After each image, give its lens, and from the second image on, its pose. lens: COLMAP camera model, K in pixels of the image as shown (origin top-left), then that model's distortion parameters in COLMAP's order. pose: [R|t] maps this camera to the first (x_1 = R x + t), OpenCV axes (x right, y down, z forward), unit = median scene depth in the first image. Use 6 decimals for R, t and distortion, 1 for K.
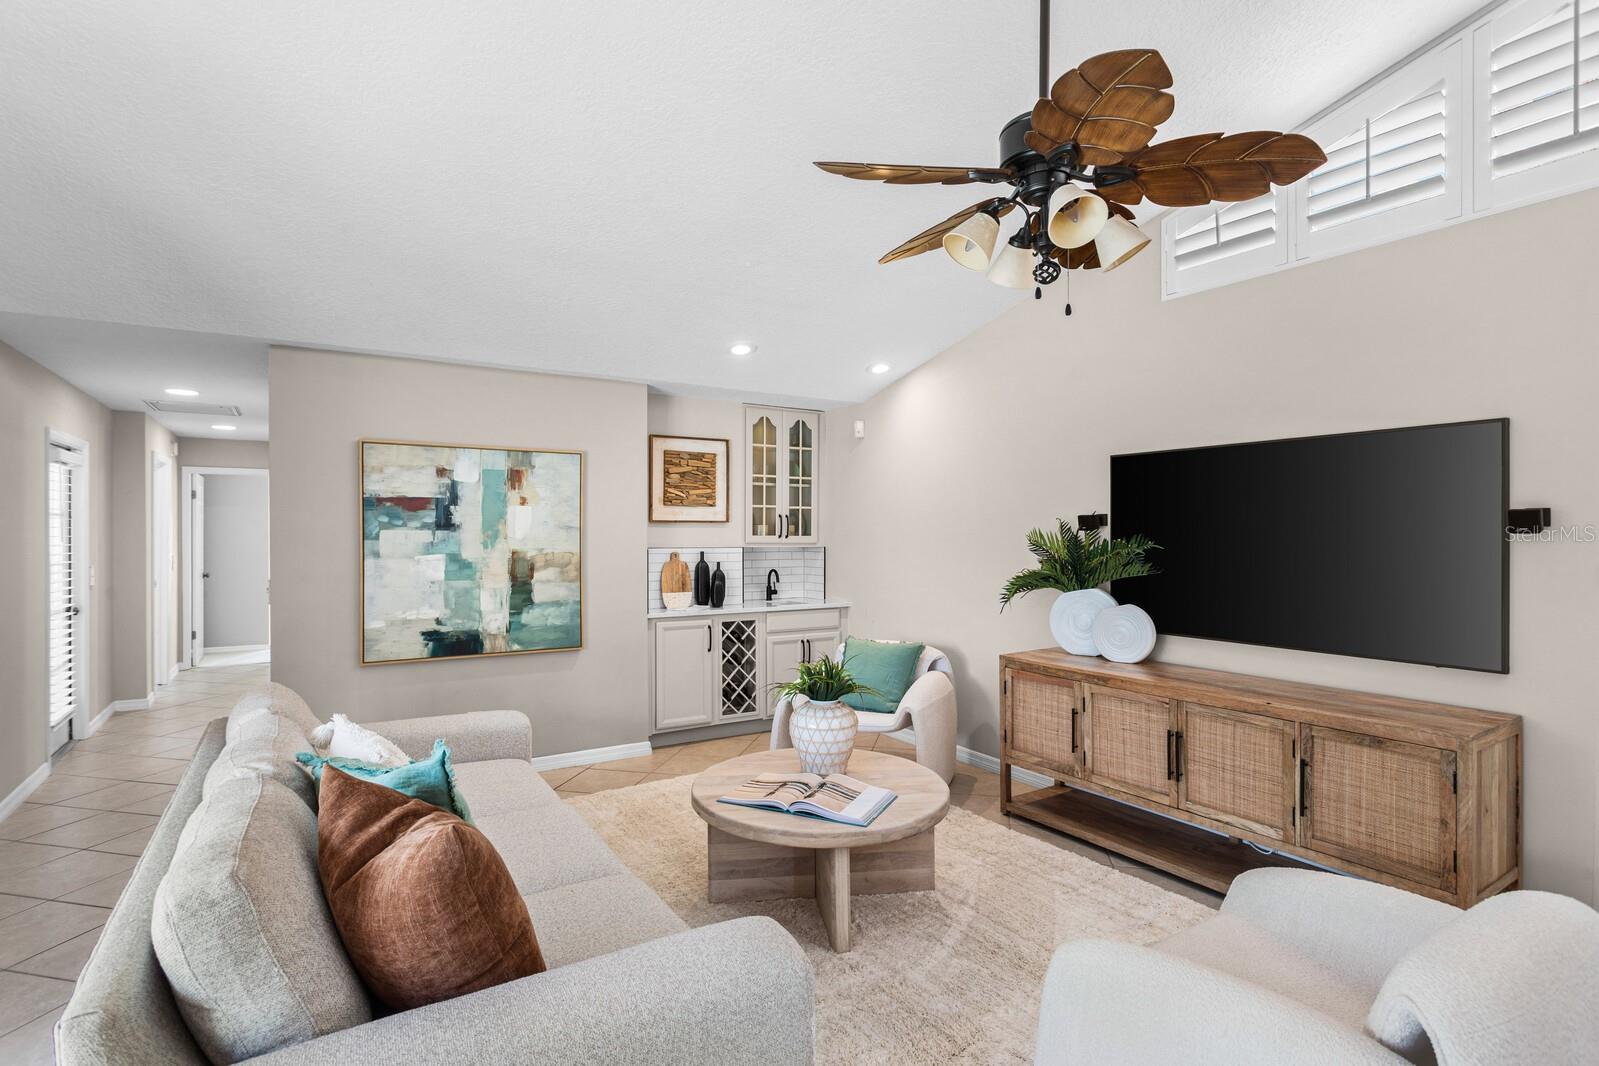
lens RADIAL K [[791.8, 0, 780.3], [0, 791.8, 537.5], [0, 0, 1]] dist [-0.010523, 0.005393]
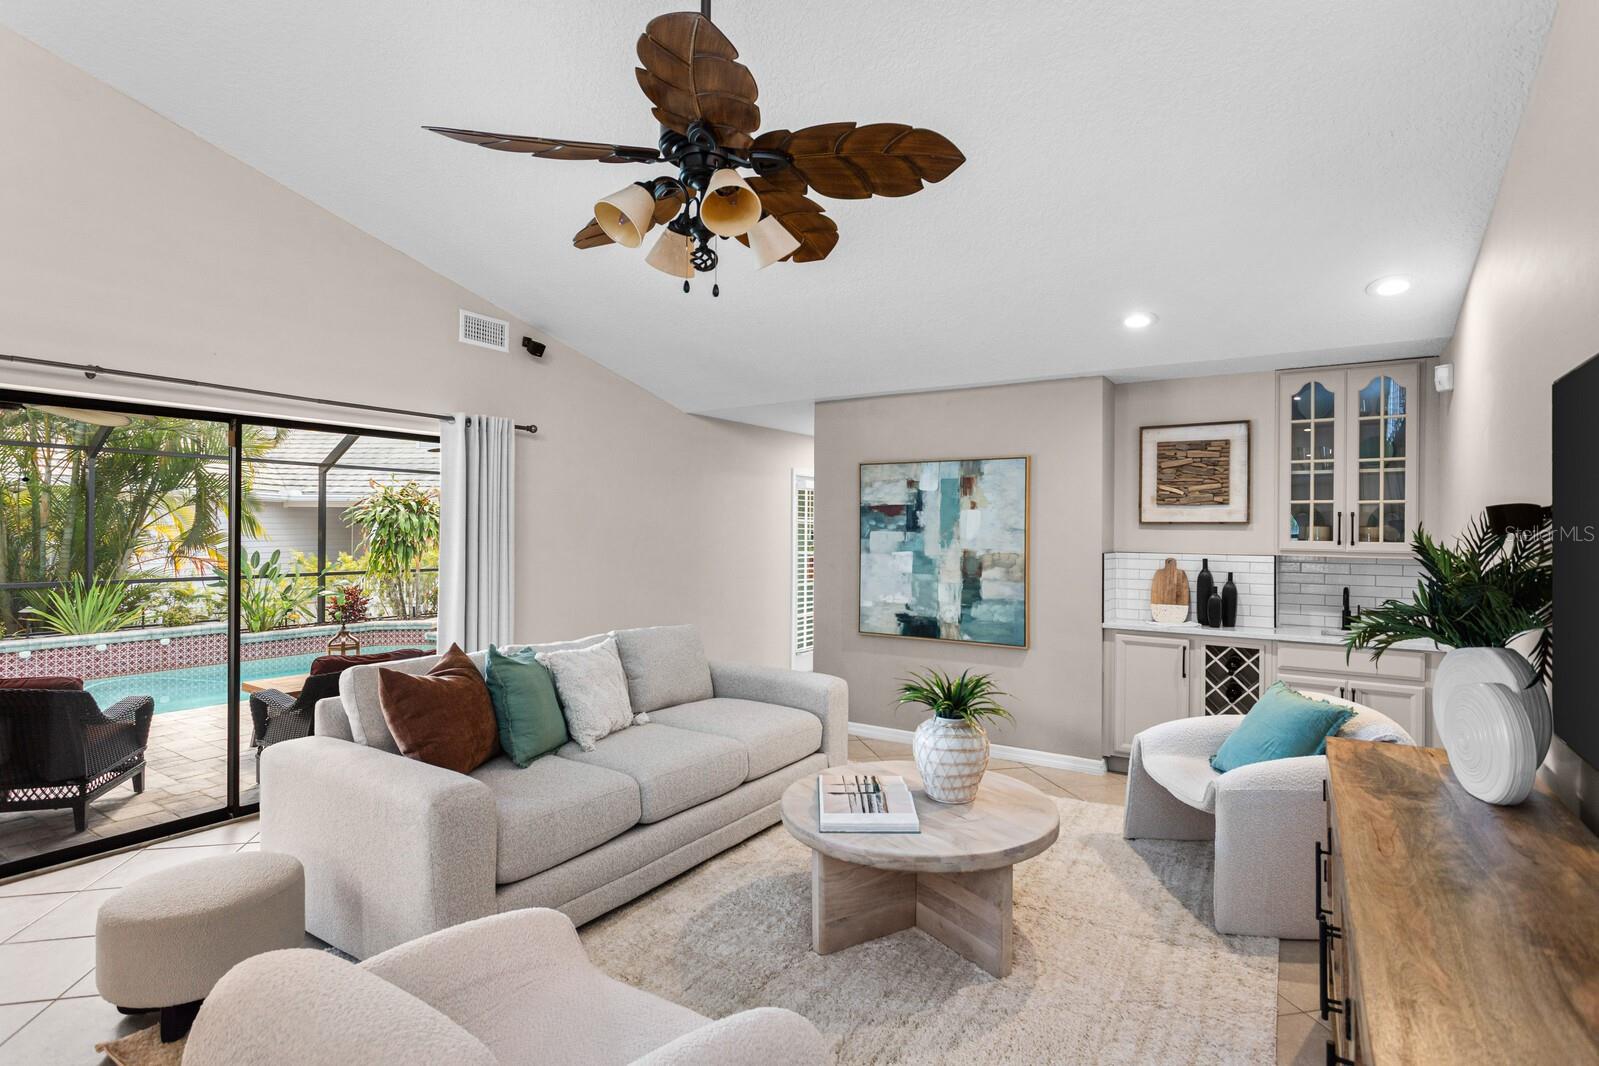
lens RADIAL K [[791.8, 0, 804.8], [0, 791.8, 525.8], [0, 0, 1]] dist [-0.010523, 0.005393]
pose [[0.428678, -0.003562, -0.903450, 0.563883], [-0.013674, 0.999852, -0.010430, -0.003040], [0.903354, 0.016825, 0.428566, 0.313785]]
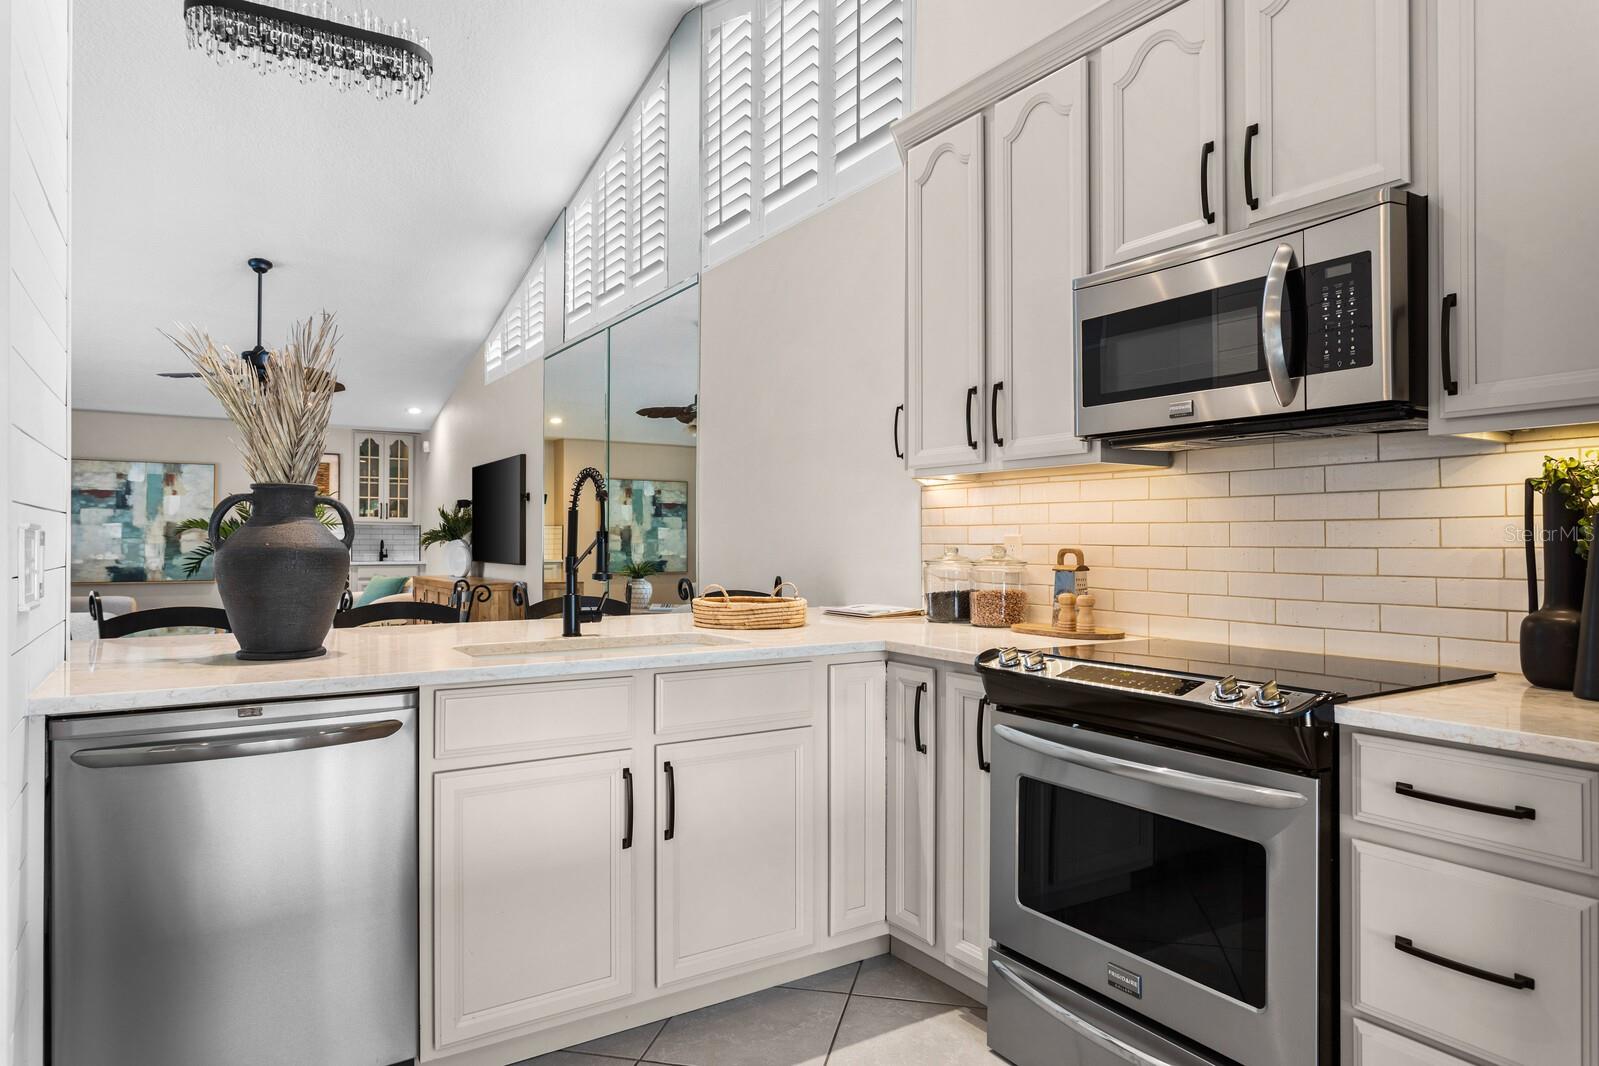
lens RADIAL K [[958.5, 0, 795.3], [0, 958.5, 530.7], [0, 0, 1]] dist [-0.013284, 0.005062]
pose [[0.999944, 0.000981, 0.010566, 0.975206], [-0.000802, 0.999856, -0.016925, 0.068392], [-0.010581, 0.016916, 0.999801, -1.047466]]
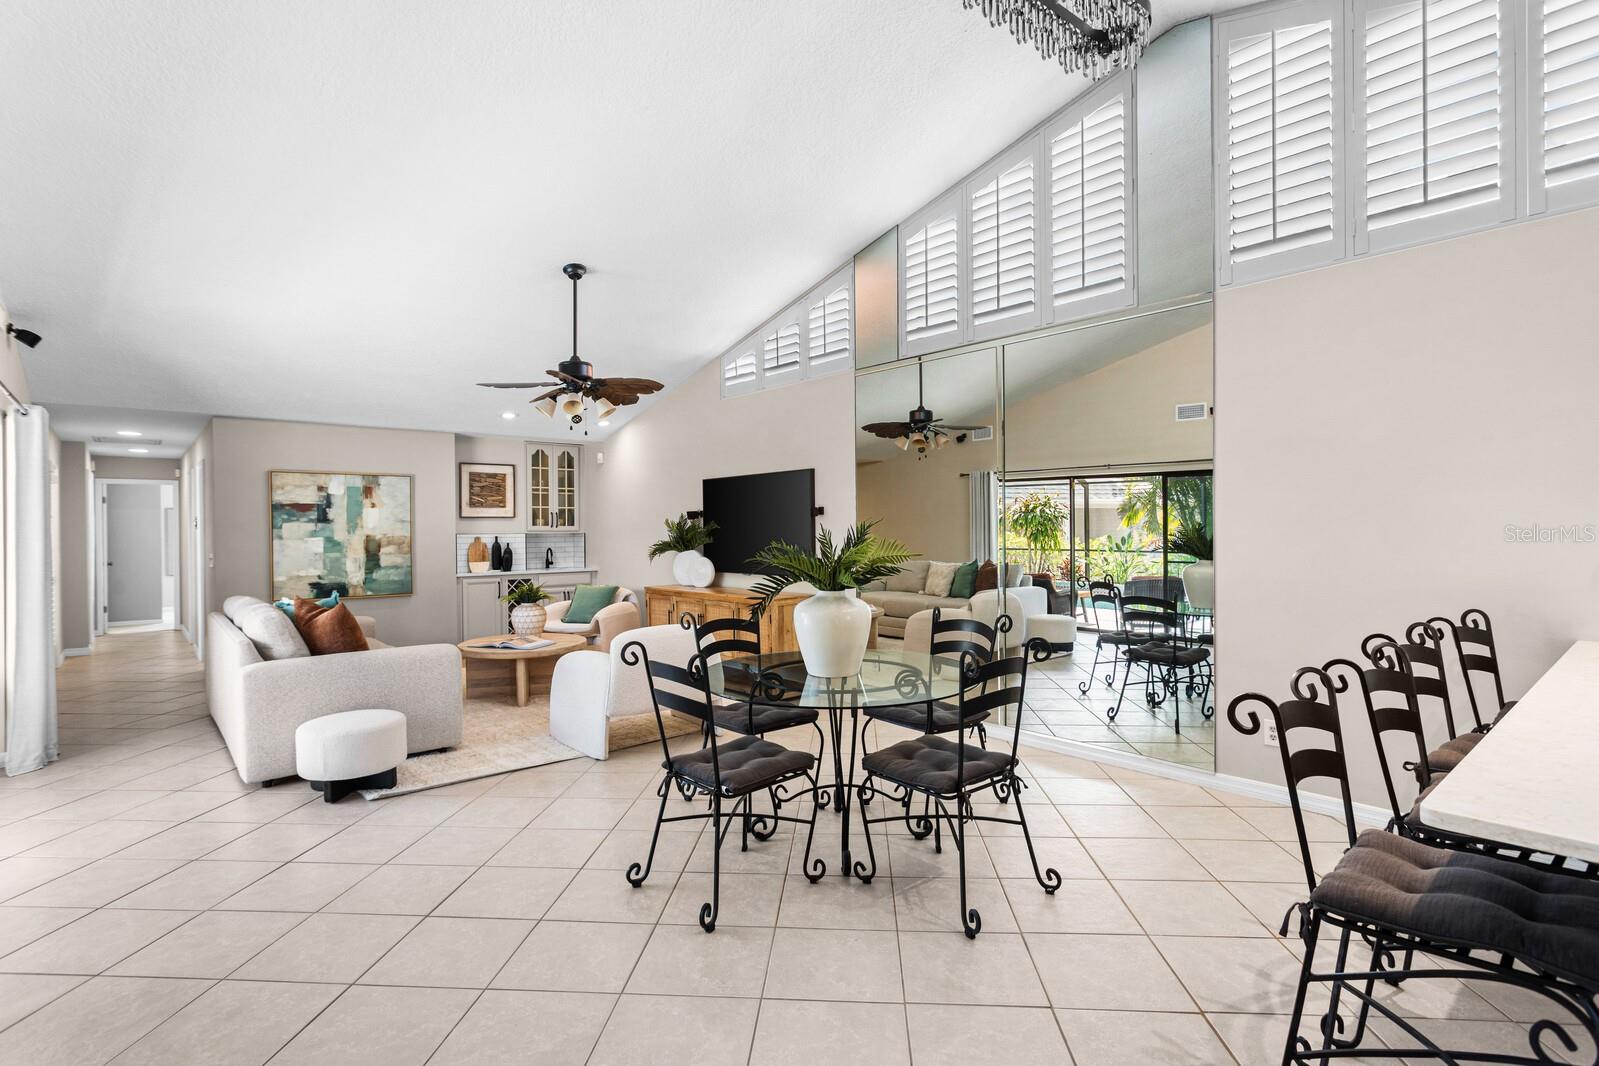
lens RADIAL K [[791.8, 0, 789.0], [0, 791.8, 533.3], [0, 0, 1]] dist [-0.010523, 0.005393]
pose [[0.988180, -0.011600, 0.152862, 0.282076], [0.012002, 0.999927, -0.001708, 0.026009], [-0.152831, 0.003522, 0.988246, -0.767229]]
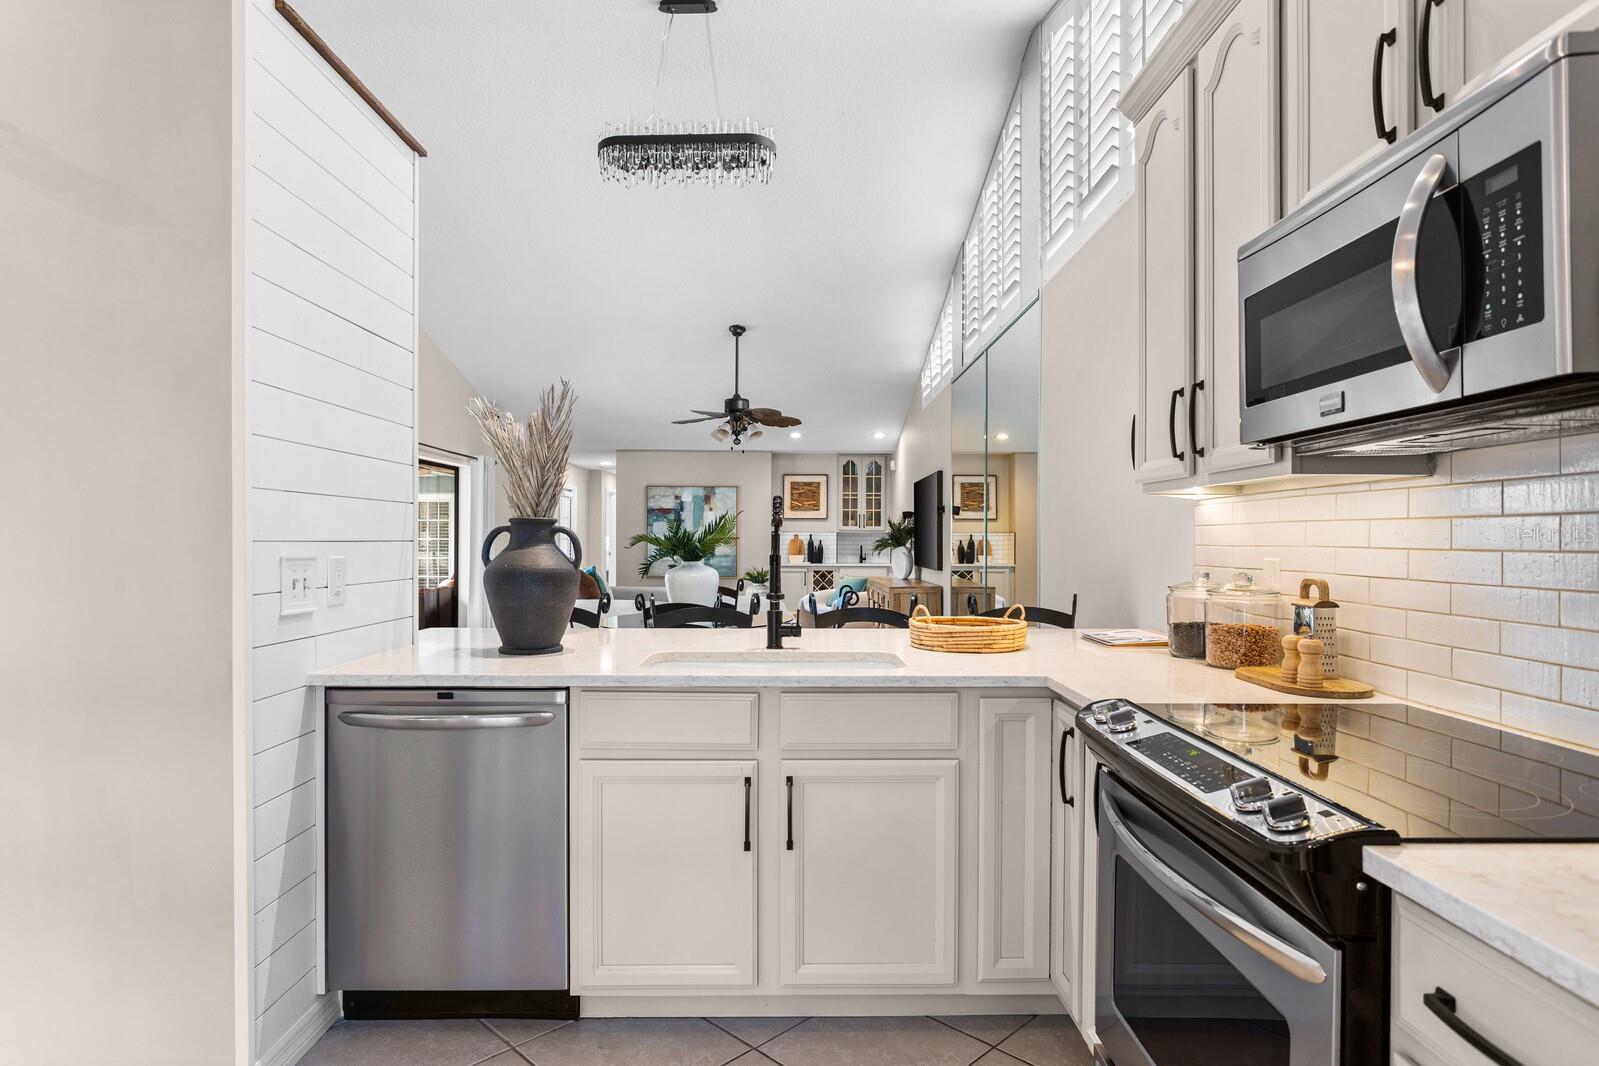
lens RADIAL K [[871.1, 0, 800.3], [0, 871.1, 540.8], [0, 0, 1]] dist [-0.017987, 0.007552]
pose [[0.853564, 0.002502, -0.520982, 1.160092], [-0.006310, 0.999965, -0.005535, 0.054262], [0.520950, 0.008012, 0.853550, -0.956159]]
